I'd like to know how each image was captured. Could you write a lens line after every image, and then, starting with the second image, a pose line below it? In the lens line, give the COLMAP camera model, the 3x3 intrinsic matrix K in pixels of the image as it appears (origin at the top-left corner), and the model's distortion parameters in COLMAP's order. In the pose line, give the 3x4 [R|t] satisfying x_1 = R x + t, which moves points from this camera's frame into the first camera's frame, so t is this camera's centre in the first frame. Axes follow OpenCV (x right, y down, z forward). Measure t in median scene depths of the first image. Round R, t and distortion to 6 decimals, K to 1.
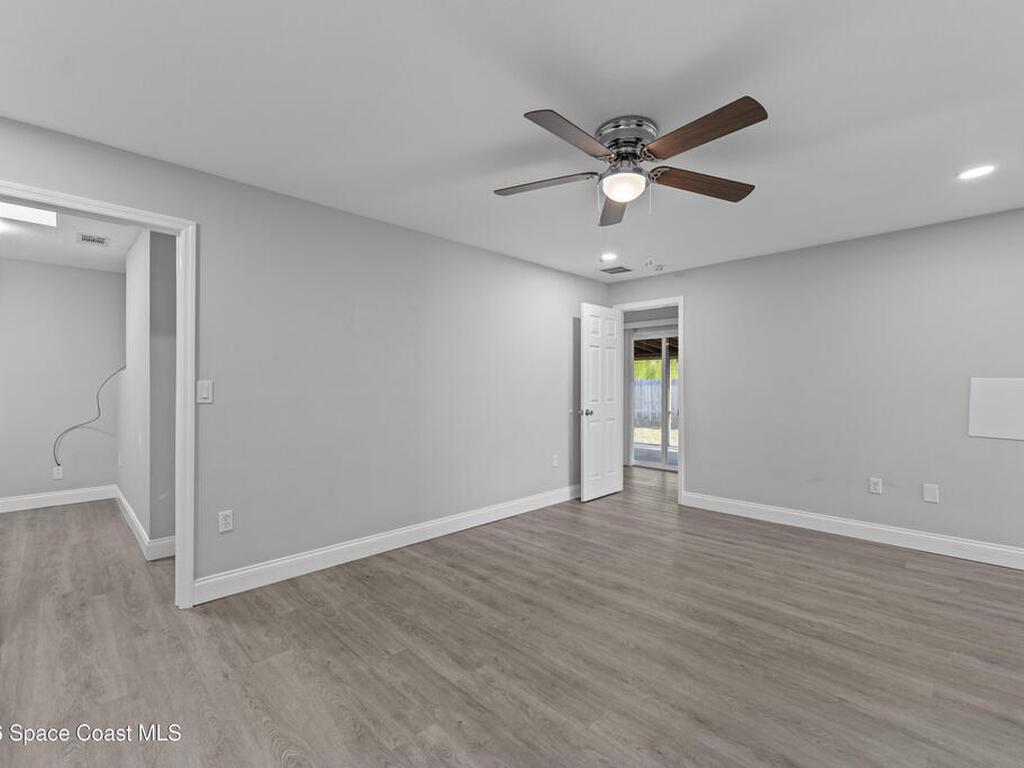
lens RADIAL K [[461.7, 0, 508.8], [0, 461.7, 383.3], [0, 0, 1]] dist [0.003465, 0.001045]
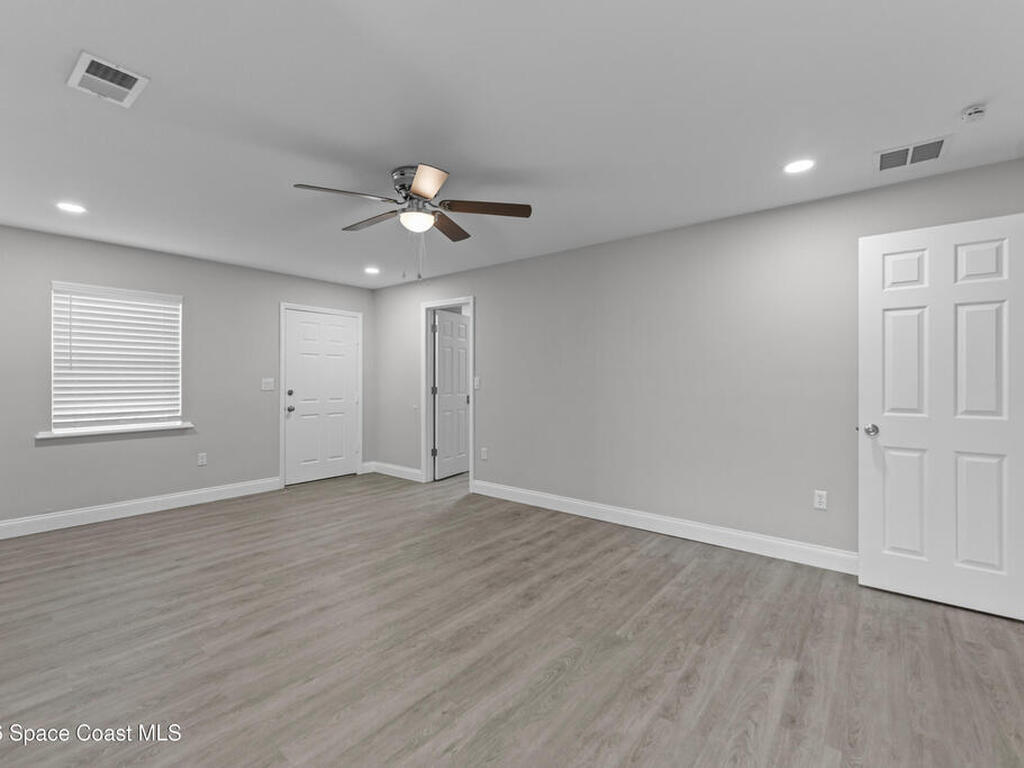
lens RADIAL K [[454.0, 0, 507.9], [0, 454.0, 380.1], [0, 0, 1]] dist [0.001349, -0.000048]
pose [[0.116834, 0.000000, -0.993152, 1.085812], [-0.000166, 1.000000, -0.000020, 0.003500], [0.993151, 0.000168, 0.116834, 0.803564]]
